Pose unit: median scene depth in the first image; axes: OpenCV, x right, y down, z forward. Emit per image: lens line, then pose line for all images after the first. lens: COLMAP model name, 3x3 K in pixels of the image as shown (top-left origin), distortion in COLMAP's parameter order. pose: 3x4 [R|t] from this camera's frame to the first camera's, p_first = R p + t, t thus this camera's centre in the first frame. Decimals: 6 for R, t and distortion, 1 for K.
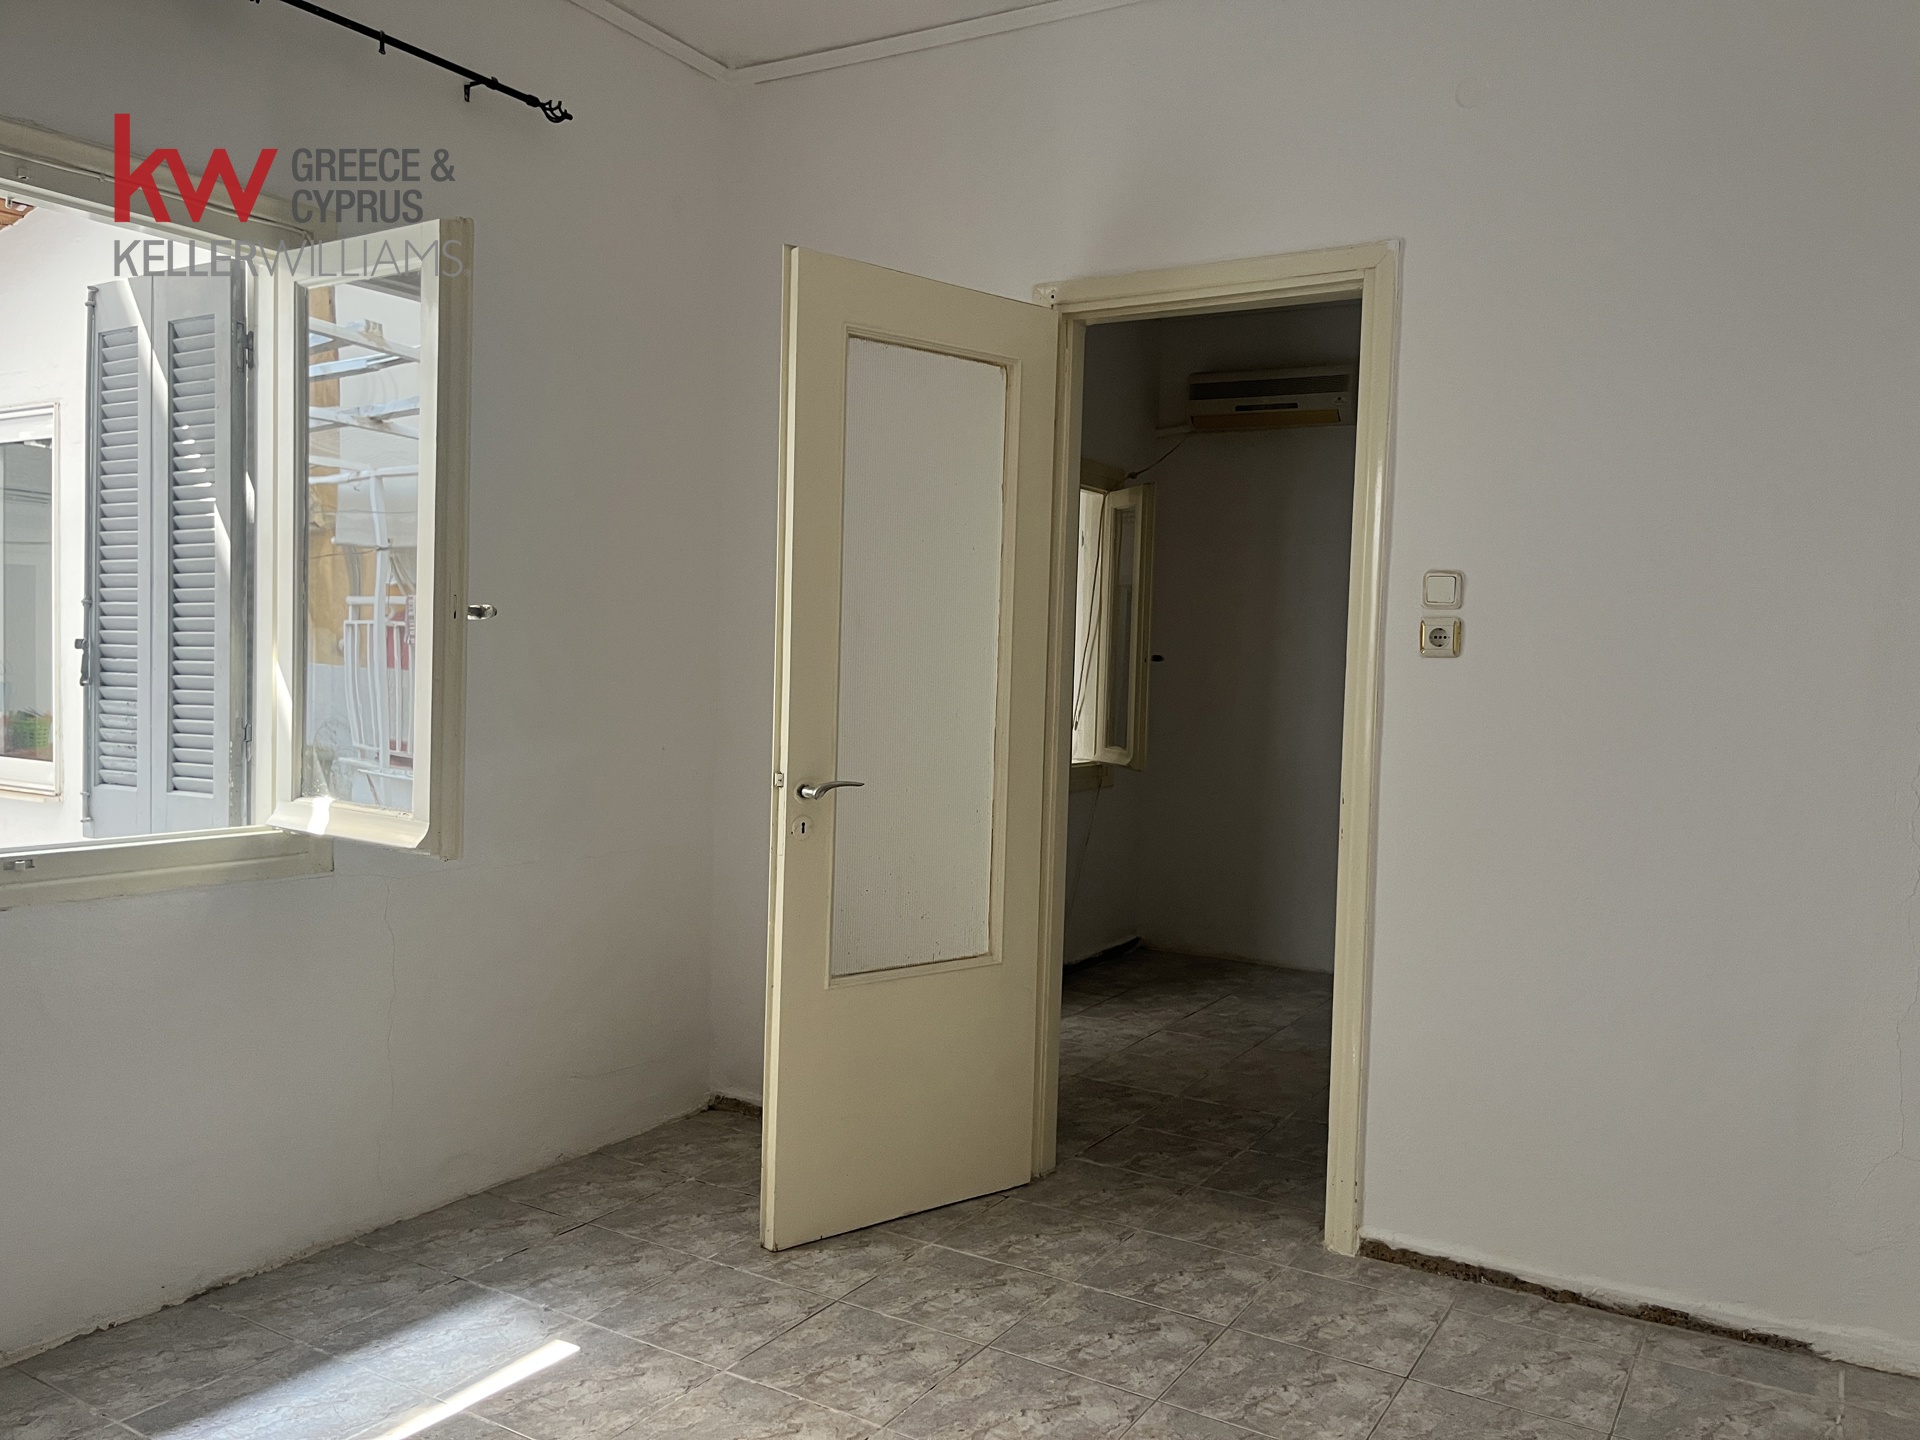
lens RADIAL K [[1456.8, 0, 952.1], [0, 1456.8, 722.2], [0, 0, 1]] dist [0.098798, -0.100957]
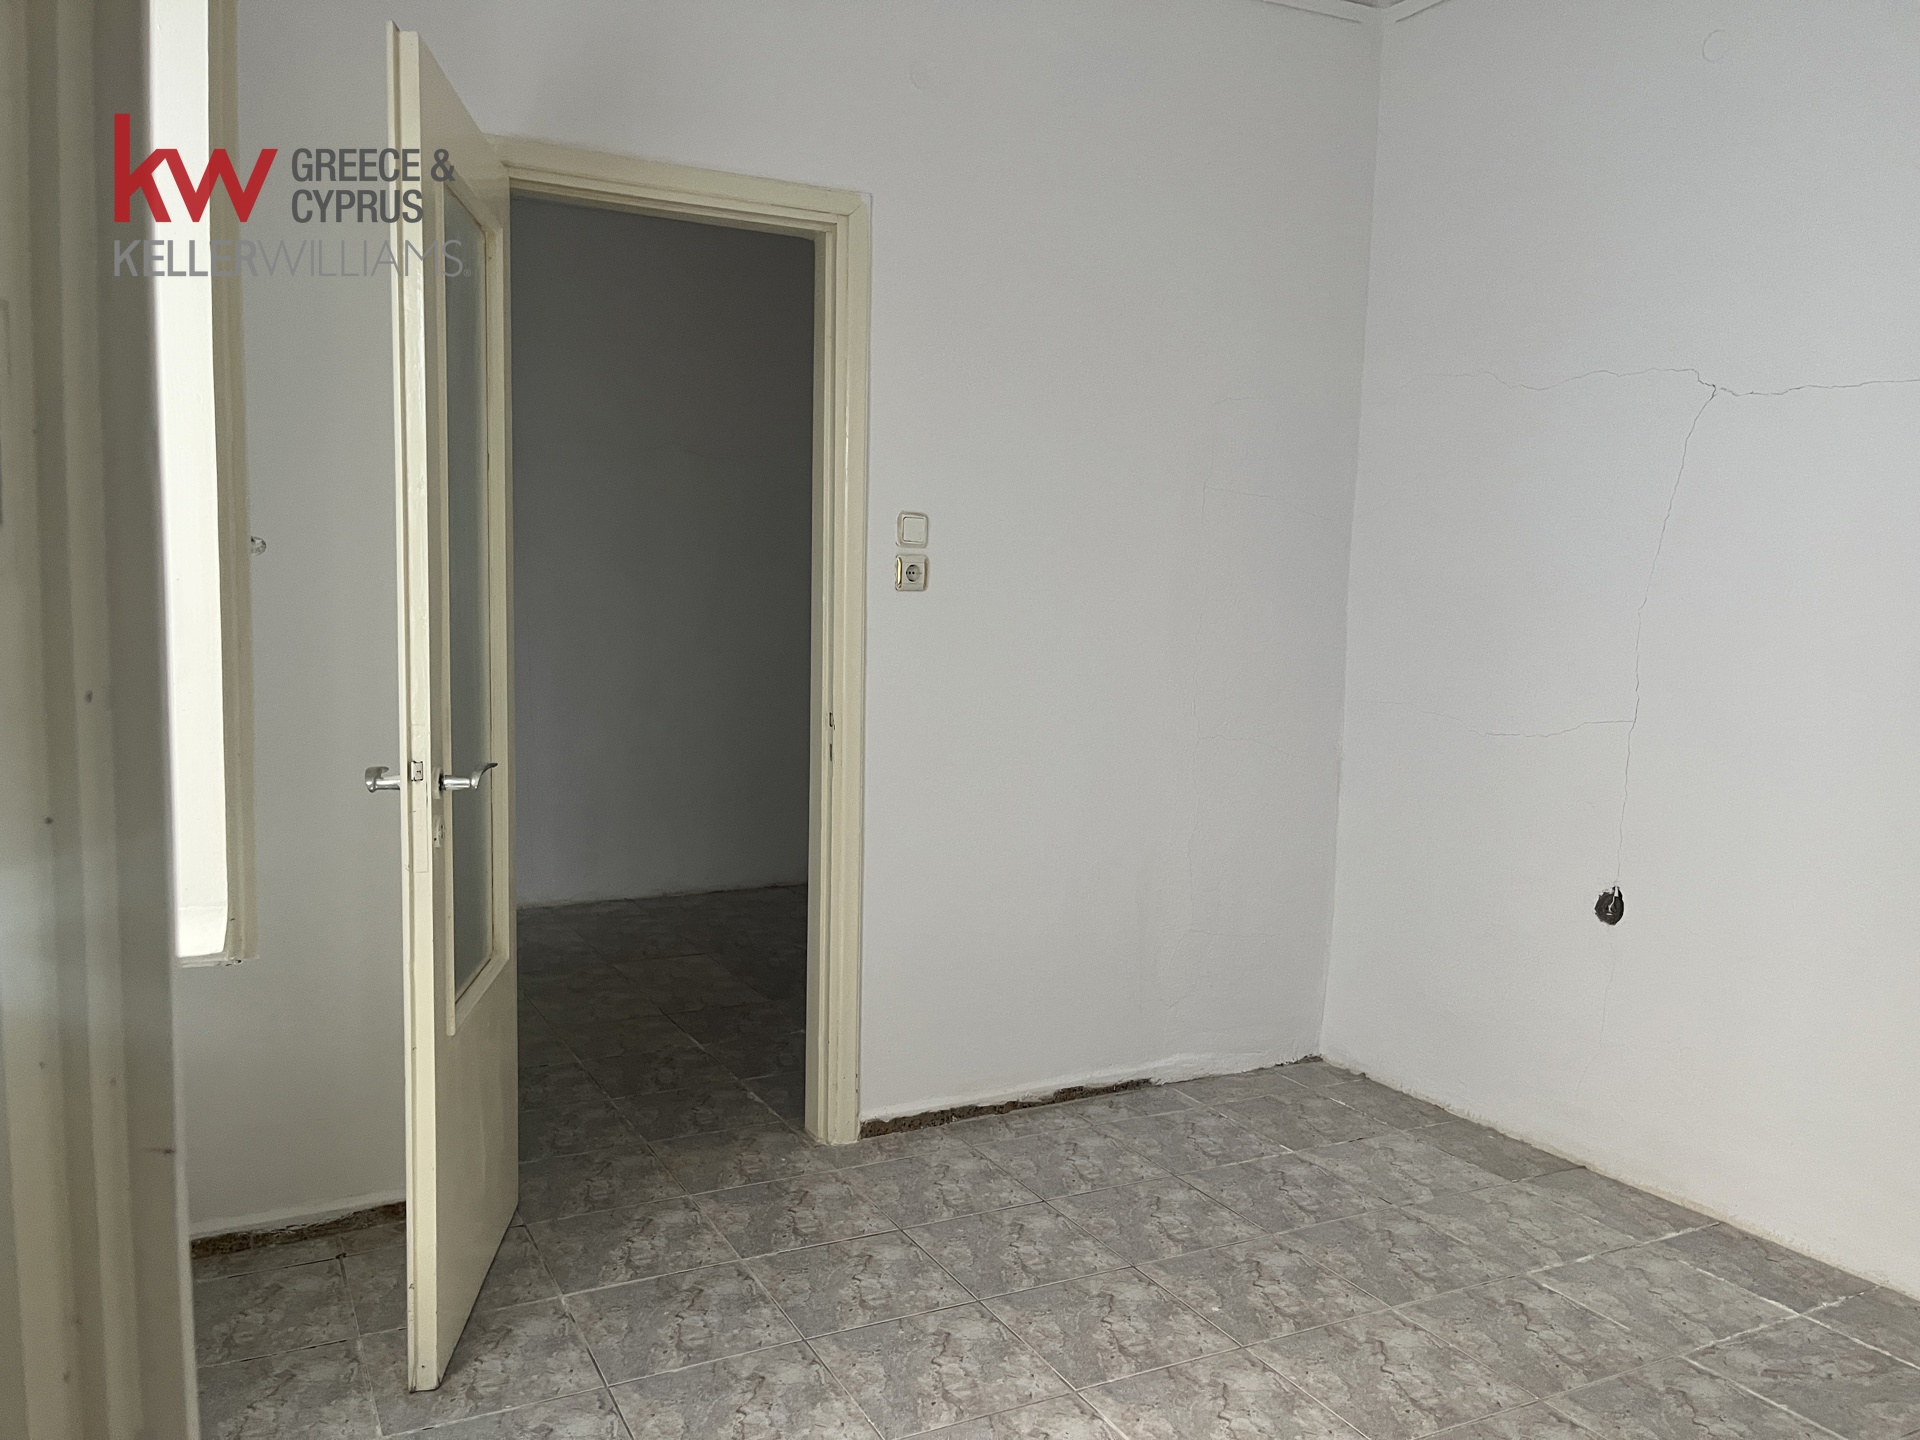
lens RADIAL K [[1456.8, 0, 952.1], [0, 1456.8, 722.2], [0, 0, 1]] dist [0.098798, -0.100957]
pose [[0.528728, -0.082613, 0.844761, -0.600941], [0.035604, 0.996535, 0.075172, -0.026706], [-0.848044, -0.009668, 0.529838, 0.383833]]
